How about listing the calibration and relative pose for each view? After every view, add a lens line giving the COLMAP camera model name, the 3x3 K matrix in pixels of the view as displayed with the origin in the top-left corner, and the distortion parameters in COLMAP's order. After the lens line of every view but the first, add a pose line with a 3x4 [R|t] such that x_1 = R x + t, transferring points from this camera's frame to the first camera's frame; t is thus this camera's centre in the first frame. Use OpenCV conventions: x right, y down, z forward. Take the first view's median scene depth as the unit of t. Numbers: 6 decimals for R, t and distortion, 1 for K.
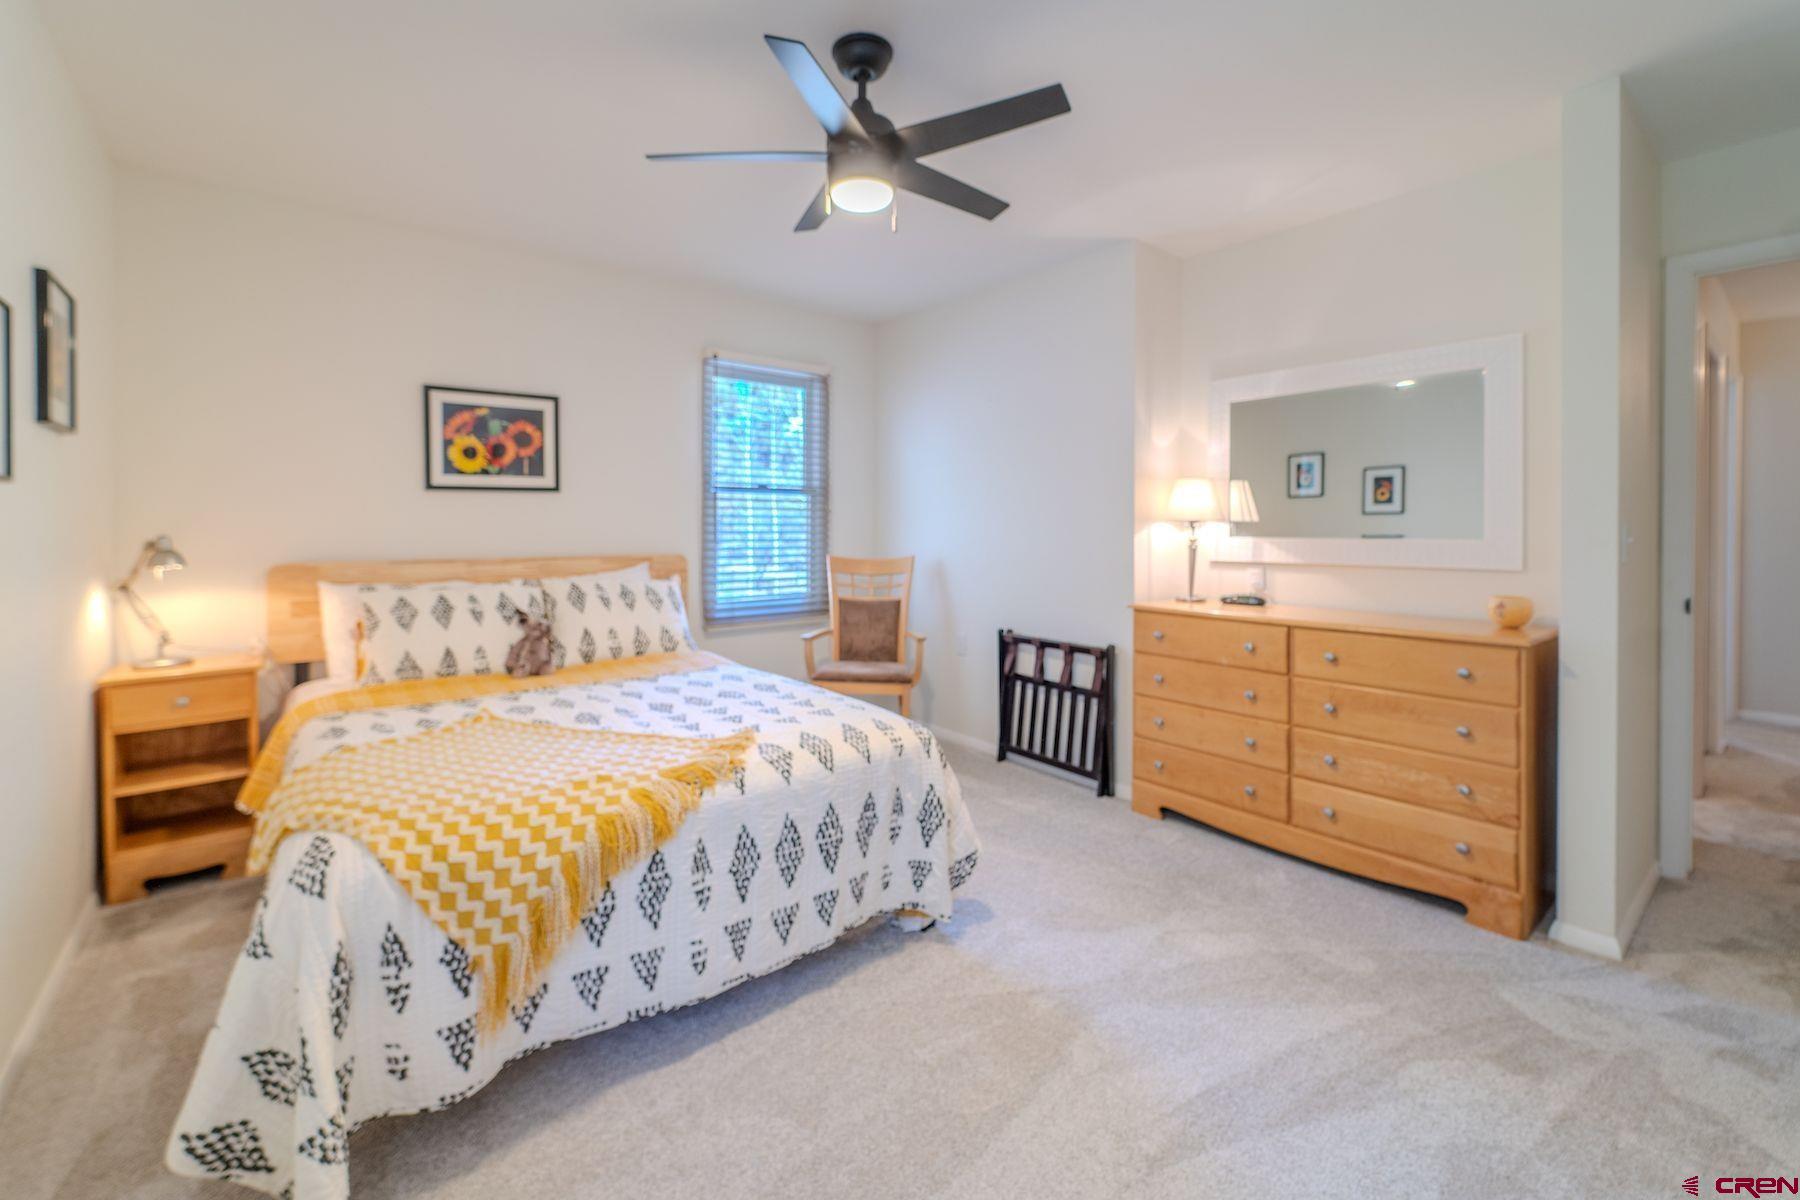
lens RADIAL K [[749.5, 0, 898.6], [0, 749.5, 524.9], [0, 0, 1]] dist [-0.000400, -0.000056]
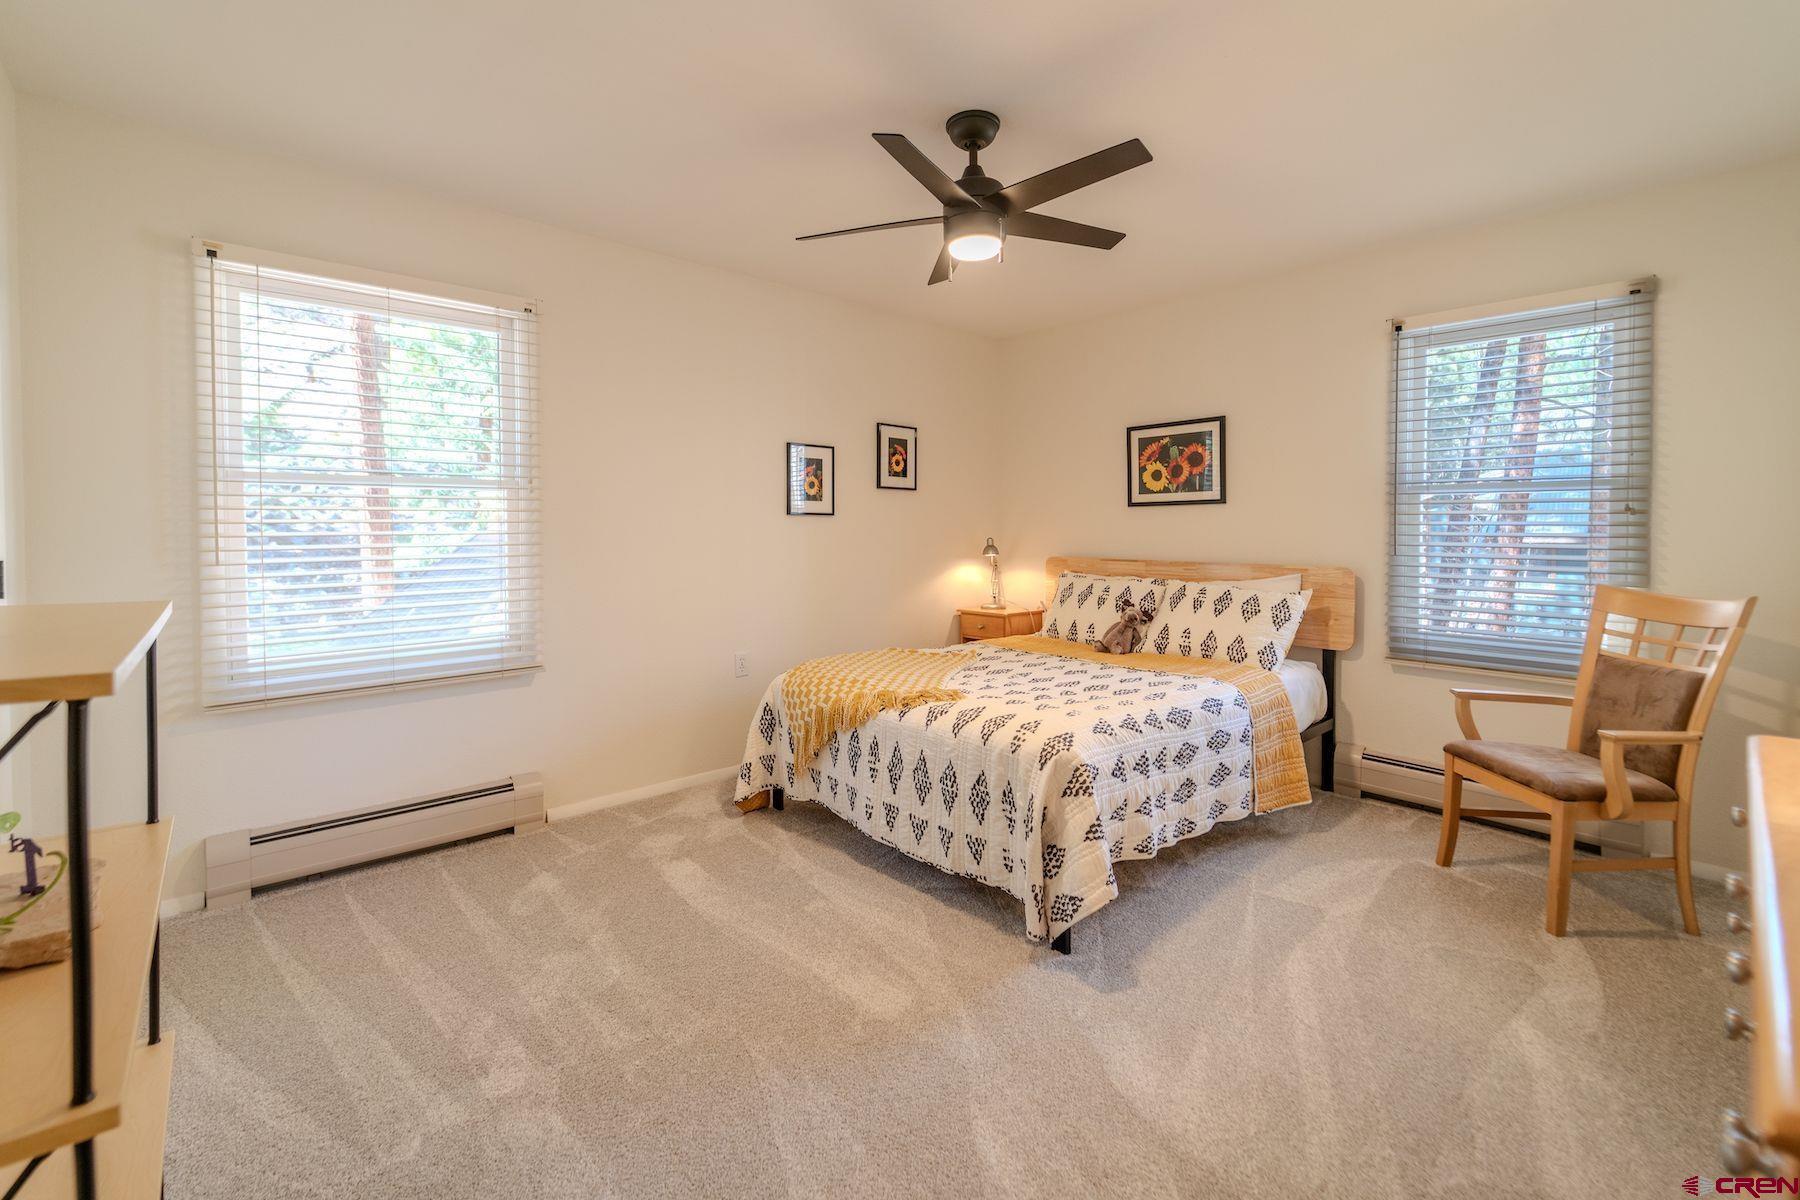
lens RADIAL K [[764.5, 0, 900.9], [0, 764.5, 549.4], [0, 0, 1]] dist [0.001316, 0.000041]
pose [[0.061109, 0.026698, -0.997774, 0.768159], [-0.002041, 0.999643, 0.026623, -0.006678], [0.998129, 0.000410, 0.061142, 0.560240]]
